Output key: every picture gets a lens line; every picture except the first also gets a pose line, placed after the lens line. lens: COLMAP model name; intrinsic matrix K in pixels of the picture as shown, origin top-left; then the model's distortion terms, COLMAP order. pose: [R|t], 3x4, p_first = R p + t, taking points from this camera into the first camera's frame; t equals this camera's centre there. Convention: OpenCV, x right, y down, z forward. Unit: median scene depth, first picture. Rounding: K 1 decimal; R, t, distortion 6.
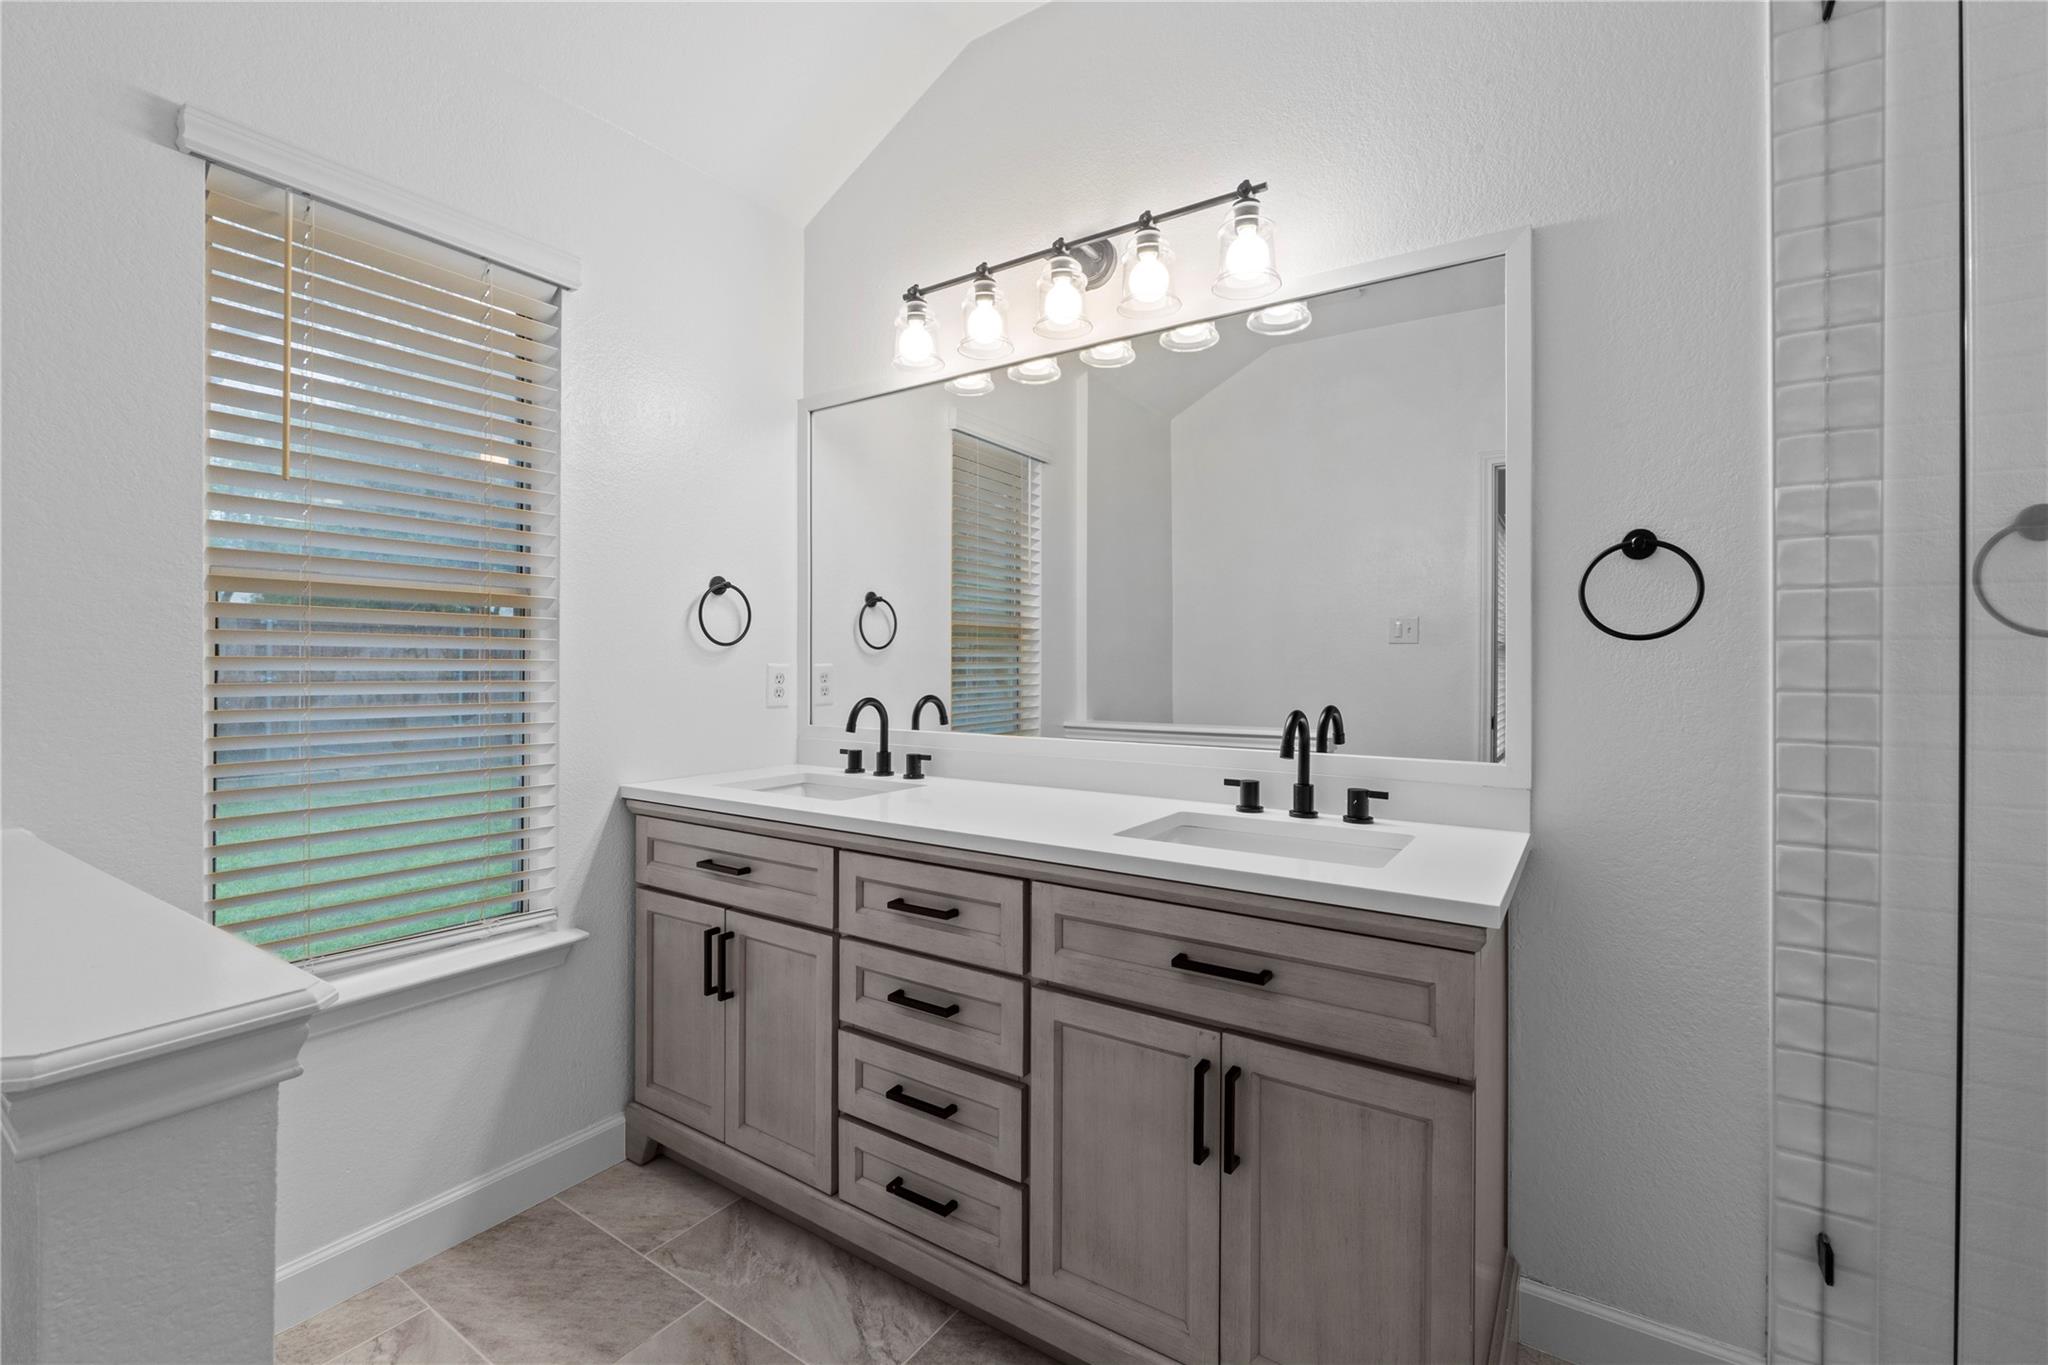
lens RADIAL K [[878.7, 0, 1016.3], [0, 878.7, 652.1], [0, 0, 1]] dist [-0.009122, 0.000026]
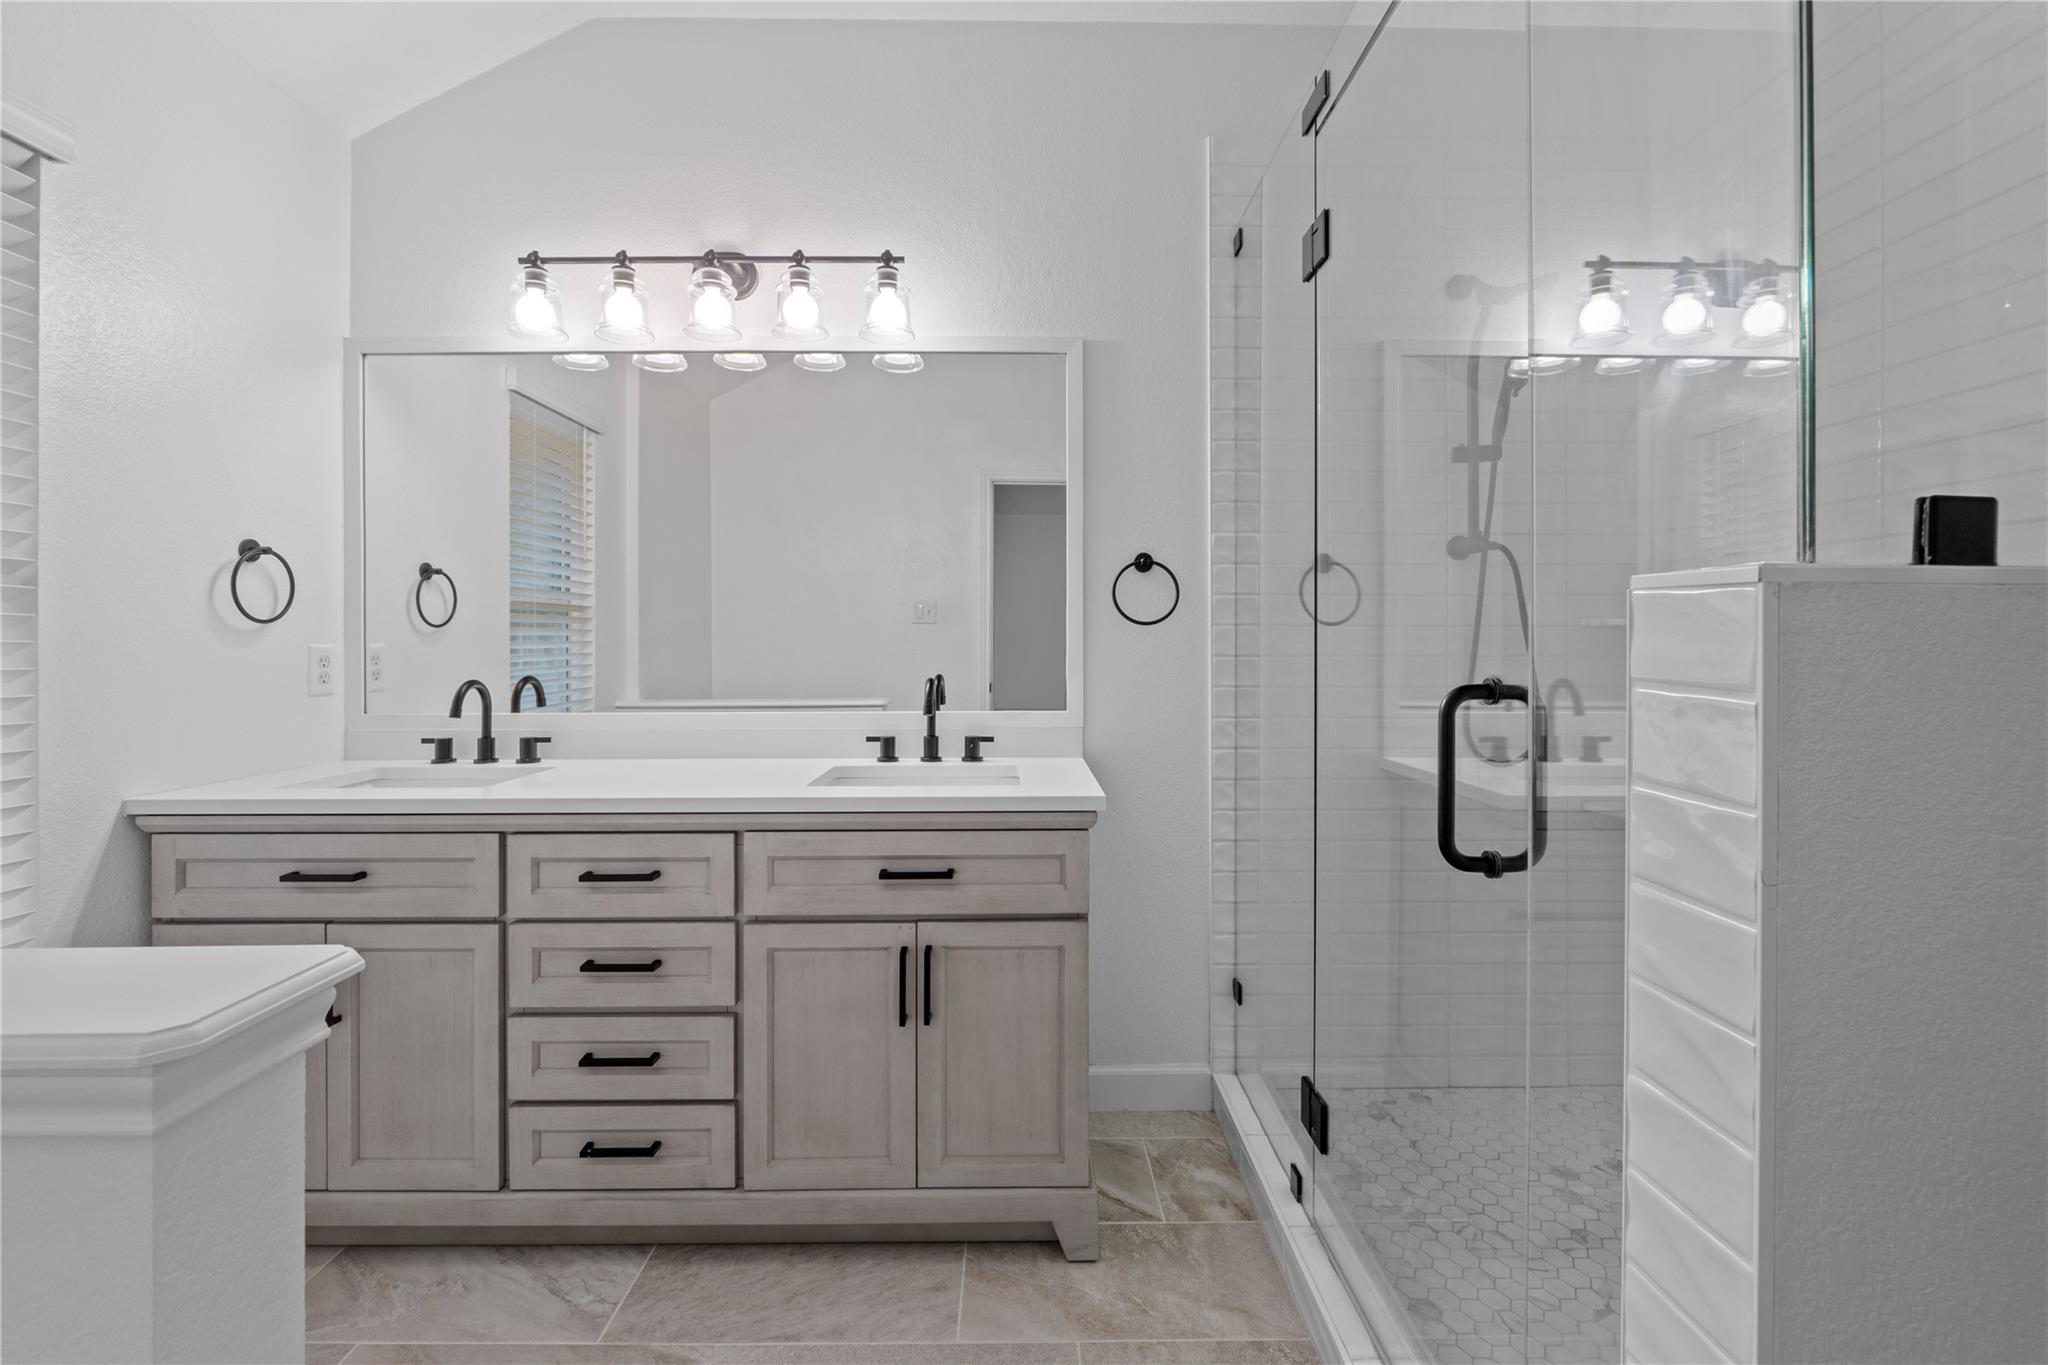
lens RADIAL K [[889.4, 0, 1022.1], [0, 889.4, 625.9], [0, 0, 1]] dist [-0.009885, 0.000060]
pose [[0.824639, 0.004579, 0.565641, -0.293741], [-0.002568, 0.999987, -0.004352, -0.003980], [-0.565654, 0.002136, 0.824640, -0.141282]]
